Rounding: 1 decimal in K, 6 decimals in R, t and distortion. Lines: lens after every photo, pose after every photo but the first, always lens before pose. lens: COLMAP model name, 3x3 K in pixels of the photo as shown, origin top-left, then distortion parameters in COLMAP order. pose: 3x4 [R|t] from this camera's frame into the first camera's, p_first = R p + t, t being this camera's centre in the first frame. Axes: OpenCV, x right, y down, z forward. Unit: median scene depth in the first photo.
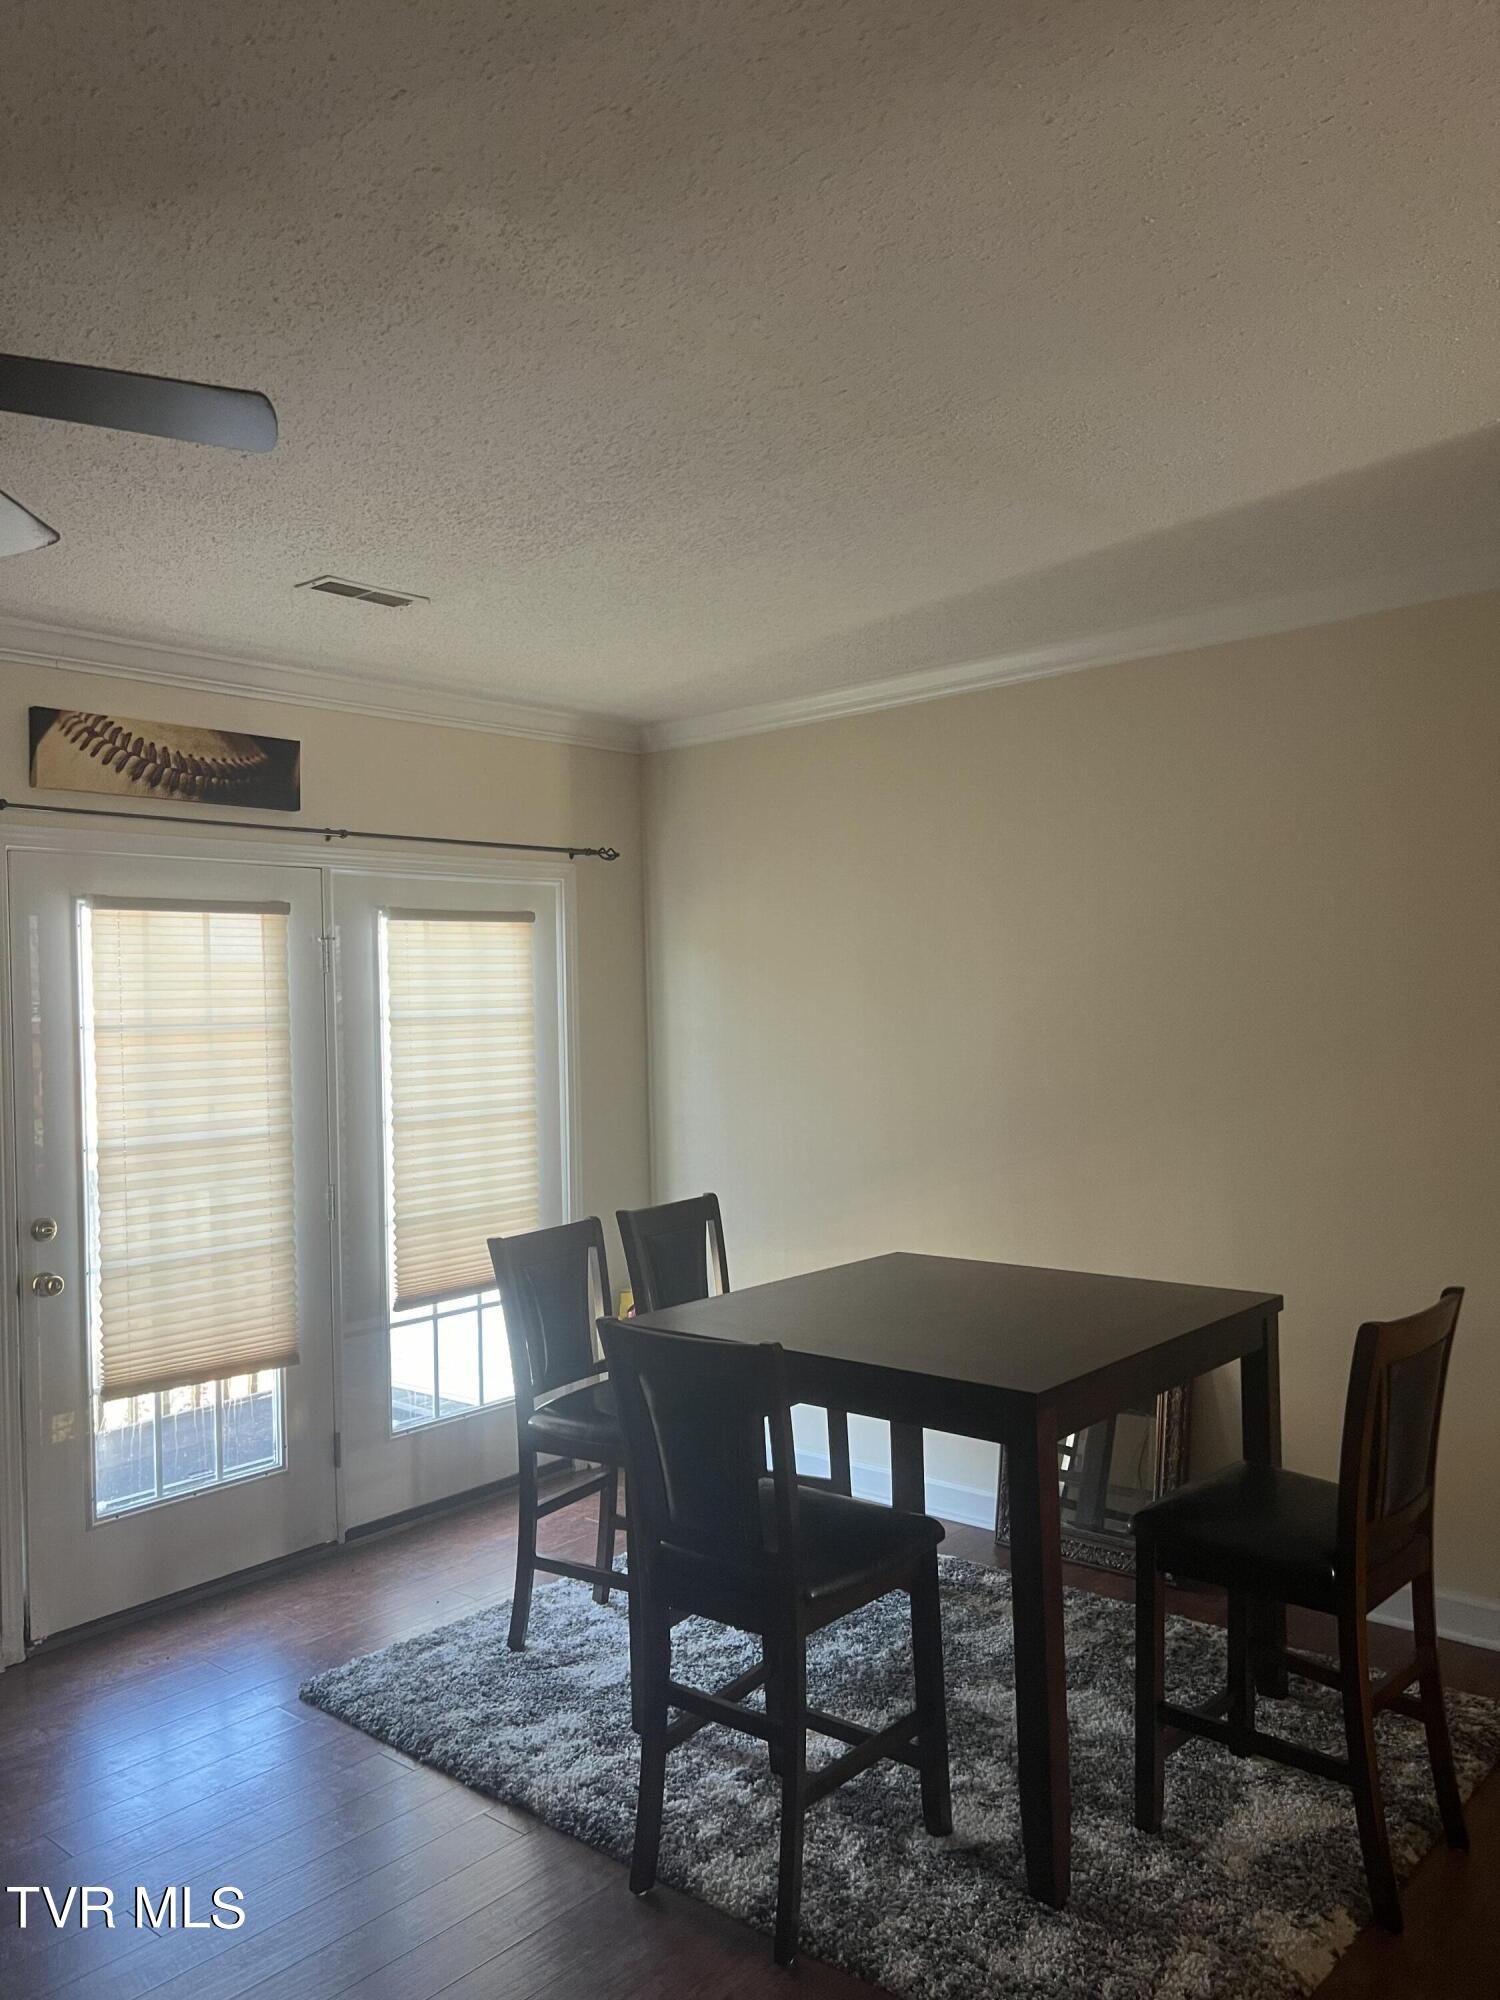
lens RADIAL K [[1526.8, 0, 812.8], [0, 1526.8, 1000.7], [0, 0, 1]] dist [0.091838, -0.105388]
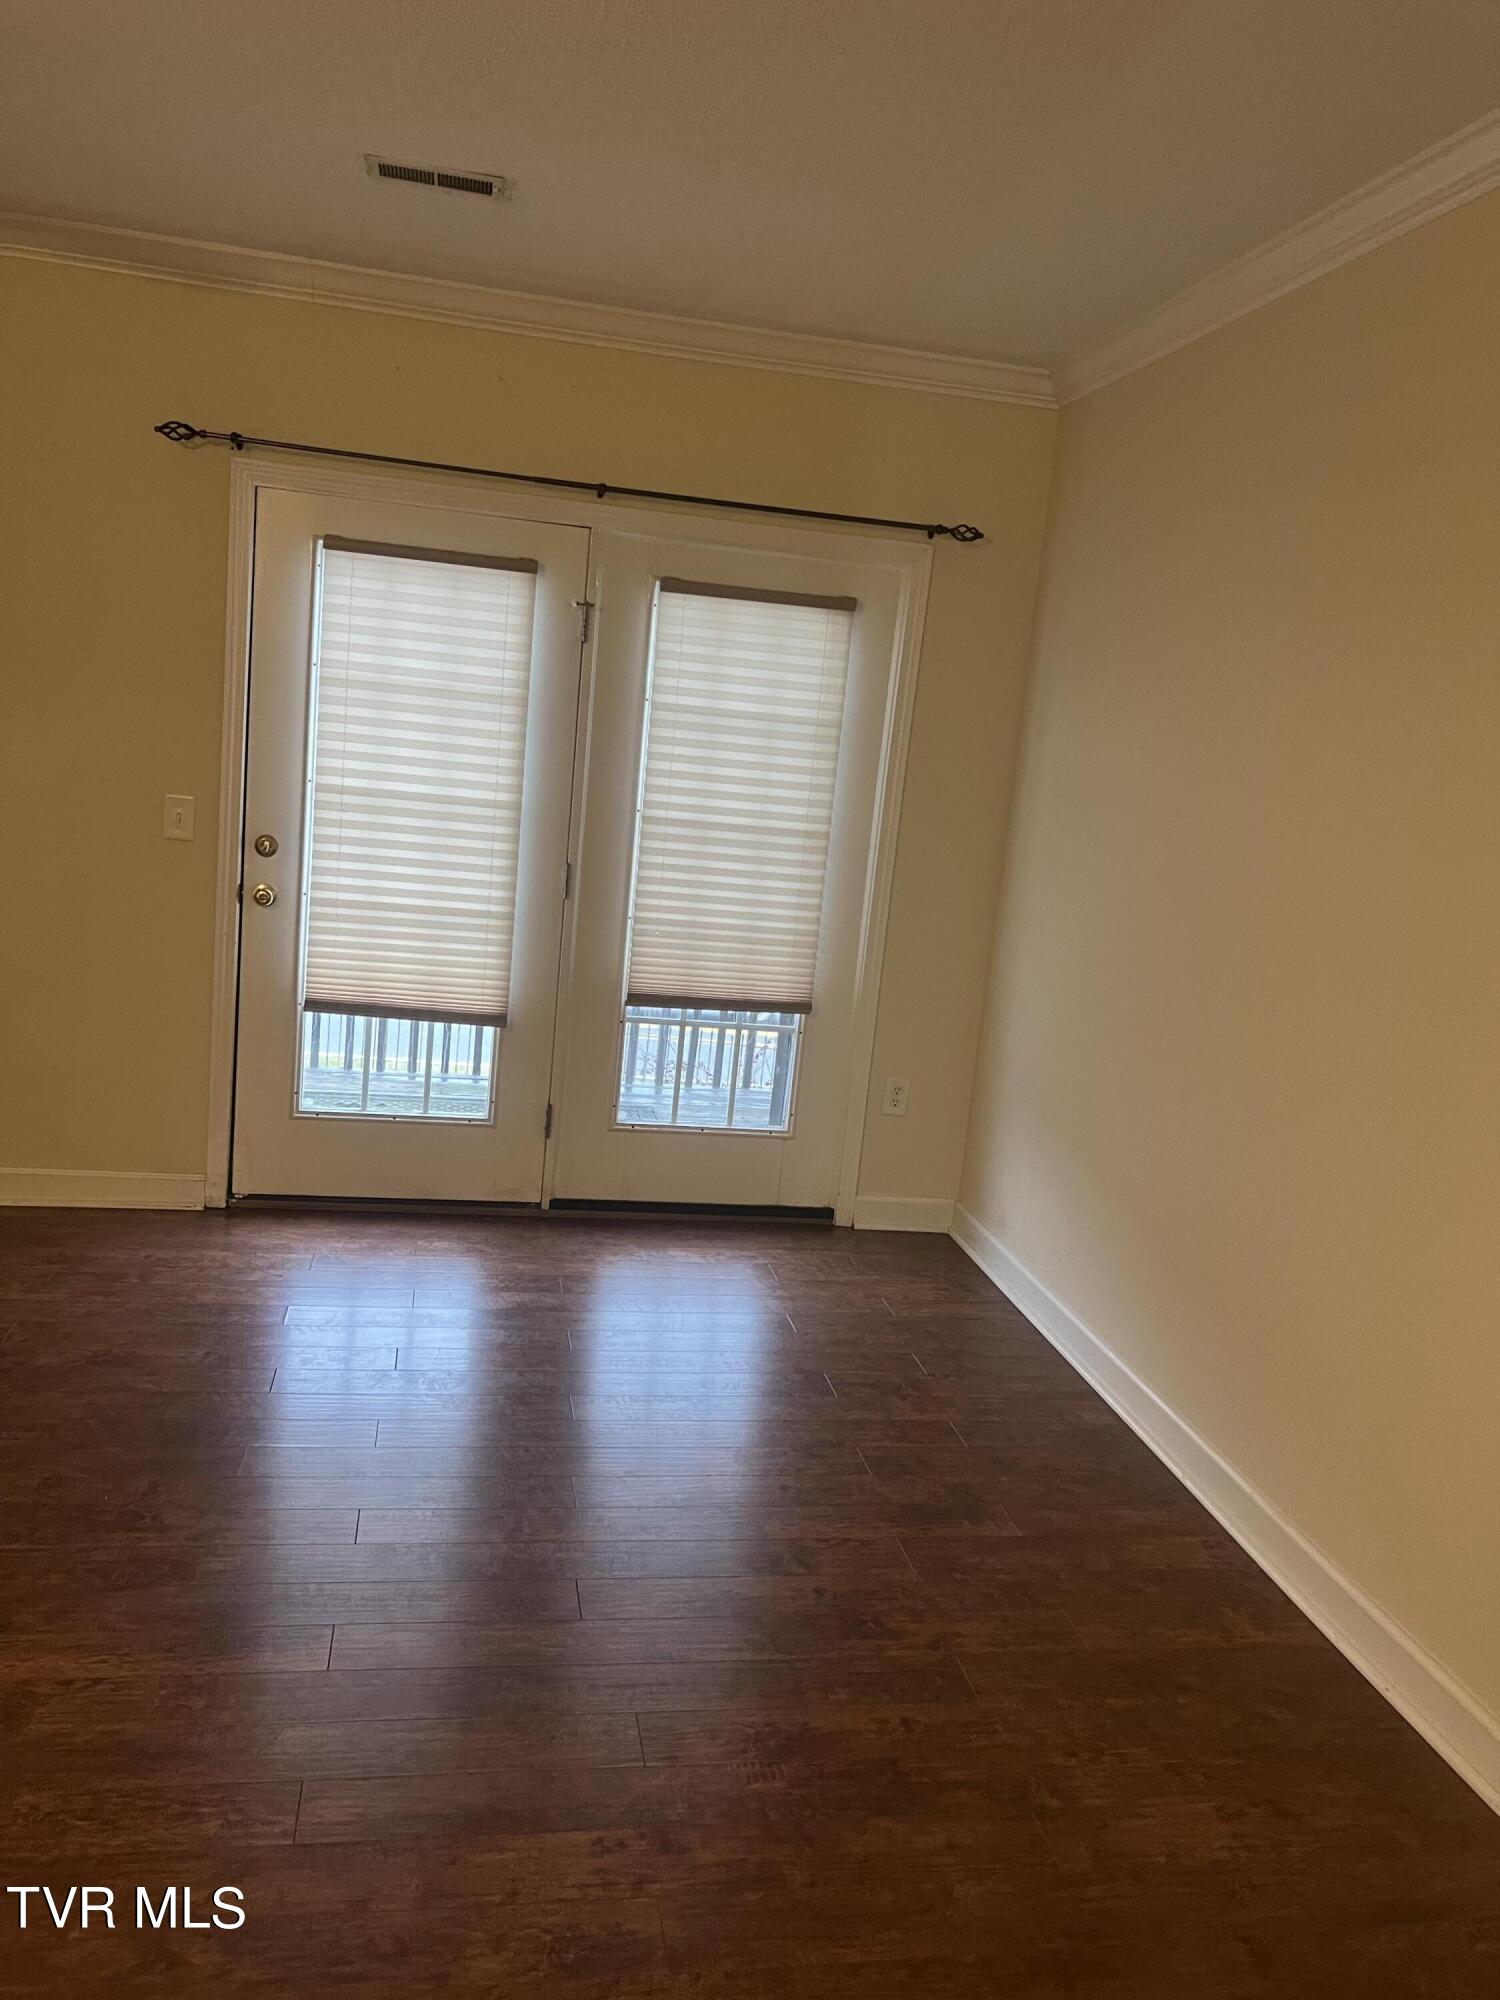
lens RADIAL K [[1526.8, 0, 812.8], [0, 1526.8, 1000.7], [0, 0, 1]] dist [0.091838, -0.105388]
pose [[0.752071, 0.220406, -0.621136, 0.441739], [-0.117666, 0.972187, 0.202504, -0.012246], [0.648493, -0.079210, 0.757088, 0.360588]]
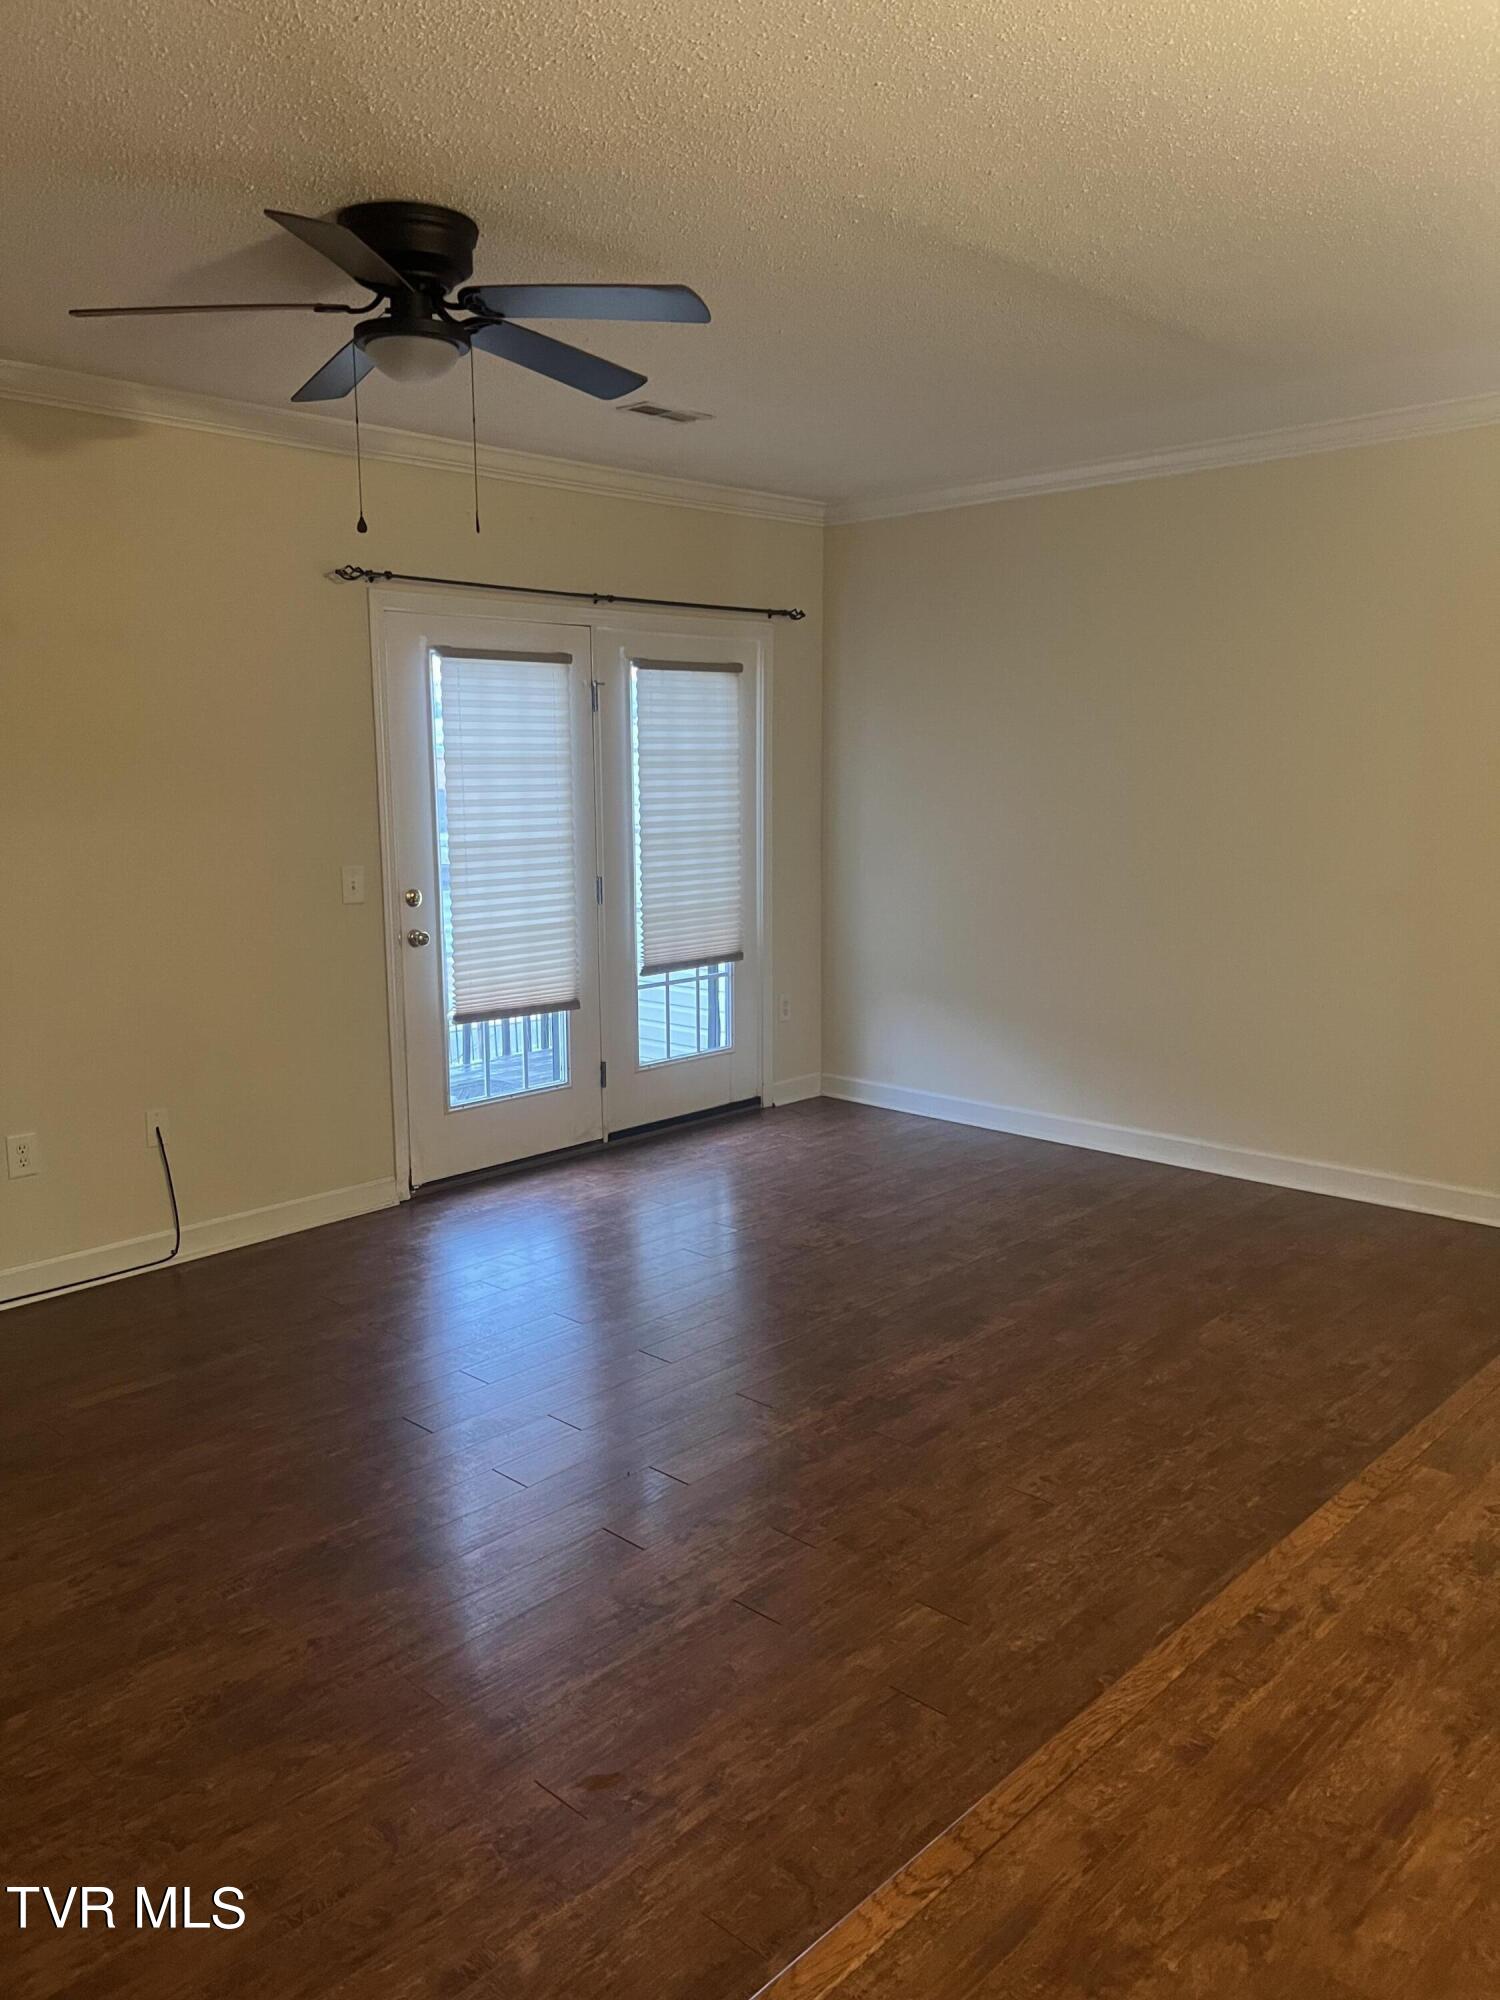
lens RADIAL K [[1495.2, 0, 743.1], [0, 1495.2, 984.2], [0, 0, 1]] dist [0.107137, -0.234203]
pose [[0.996312, 0.040188, -0.075812, -0.091626], [-0.027456, 0.986398, 0.162064, -0.000105], [0.081293, -0.159385, 0.983864, -0.254146]]
